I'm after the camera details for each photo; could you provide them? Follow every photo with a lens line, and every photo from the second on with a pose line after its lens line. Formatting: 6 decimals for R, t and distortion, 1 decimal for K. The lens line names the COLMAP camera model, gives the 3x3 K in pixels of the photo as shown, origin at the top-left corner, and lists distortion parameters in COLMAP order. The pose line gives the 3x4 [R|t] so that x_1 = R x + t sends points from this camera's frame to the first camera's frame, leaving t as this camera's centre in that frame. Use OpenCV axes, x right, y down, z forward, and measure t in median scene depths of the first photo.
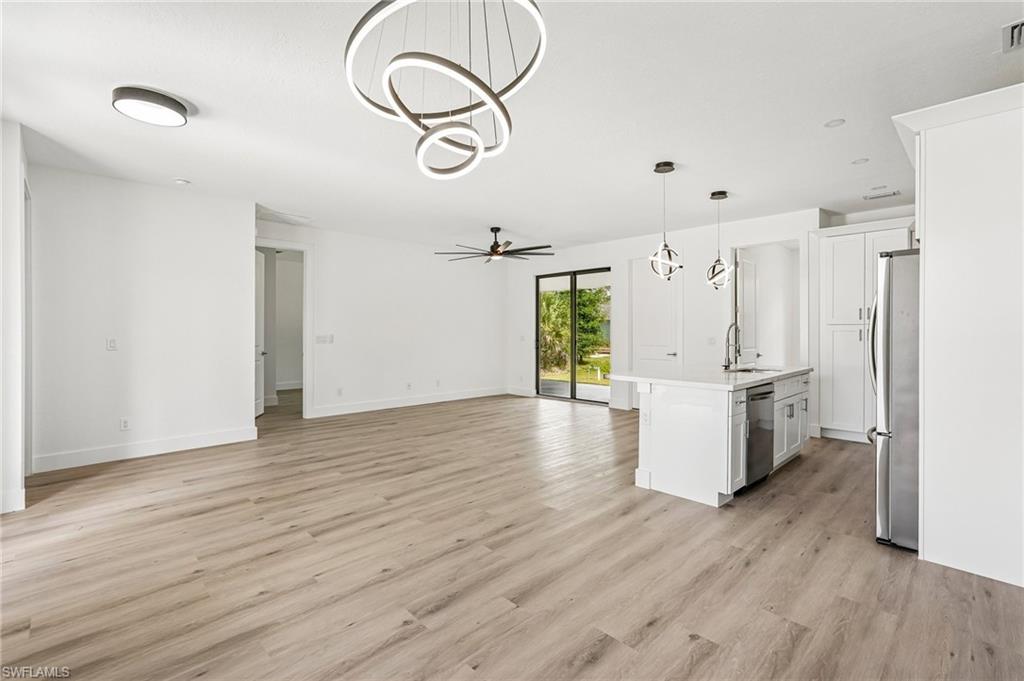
lens RADIAL K [[459.6, 0, 512.0], [0, 459.6, 340.5], [0, 0, 1]] dist [-0.002818, 0.000275]
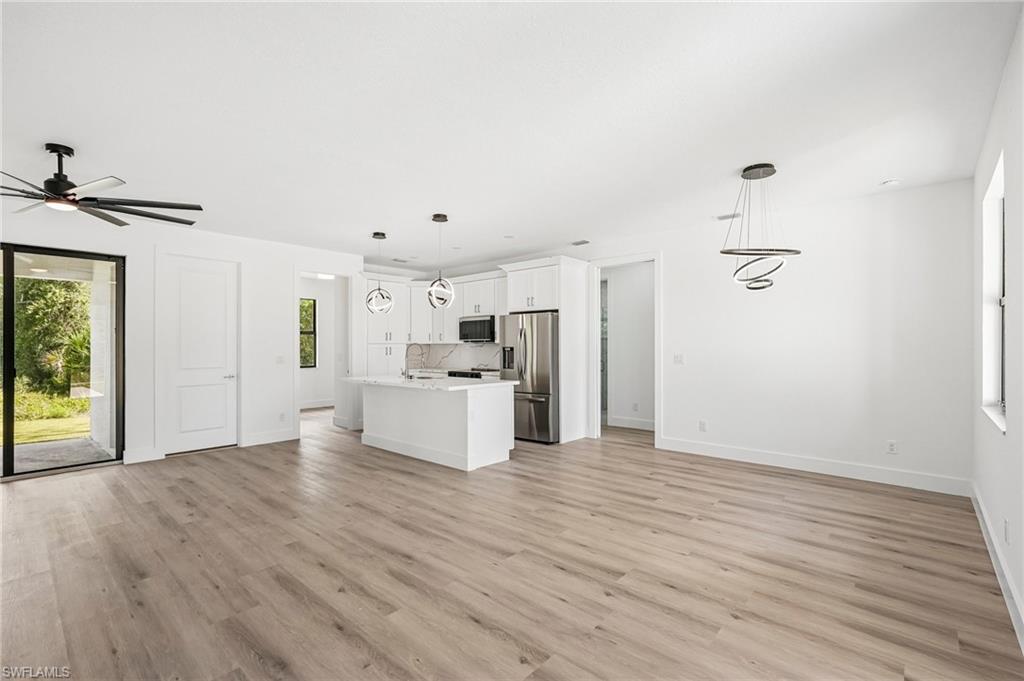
lens RADIAL K [[460.7, 0, 508.5], [0, 460.7, 345.0], [0, 0, 1]] dist [-0.001493, 0.001161]
pose [[-0.071782, 0.002795, 0.997416, -1.163484], [0.025547, 0.999673, -0.000963, -0.032707], [-0.997093, 0.025412, -0.071830, 1.117503]]
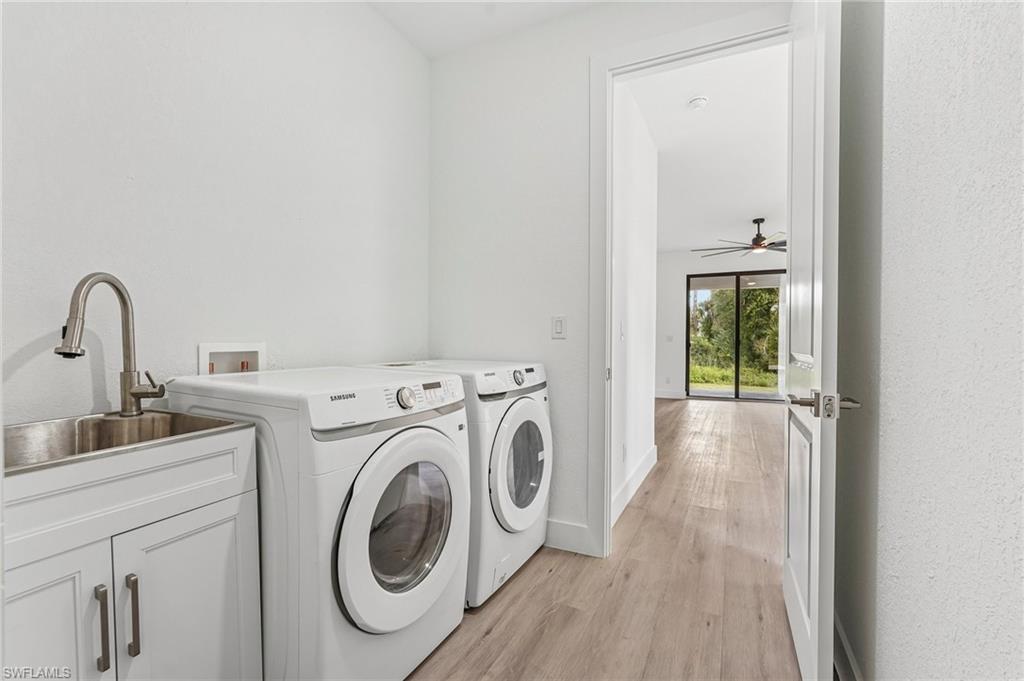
lens RADIAL K [[452.9, 0, 510.8], [0, 452.9, 344.8], [0, 0, 1]] dist [-0.004905, 0.004090]
pose [[0.938180, -0.000619, 0.346148, -1.709721], [0.004152, 0.999947, -0.009466, 0.041421], [-0.346123, 0.010318, 0.938132, 0.608590]]
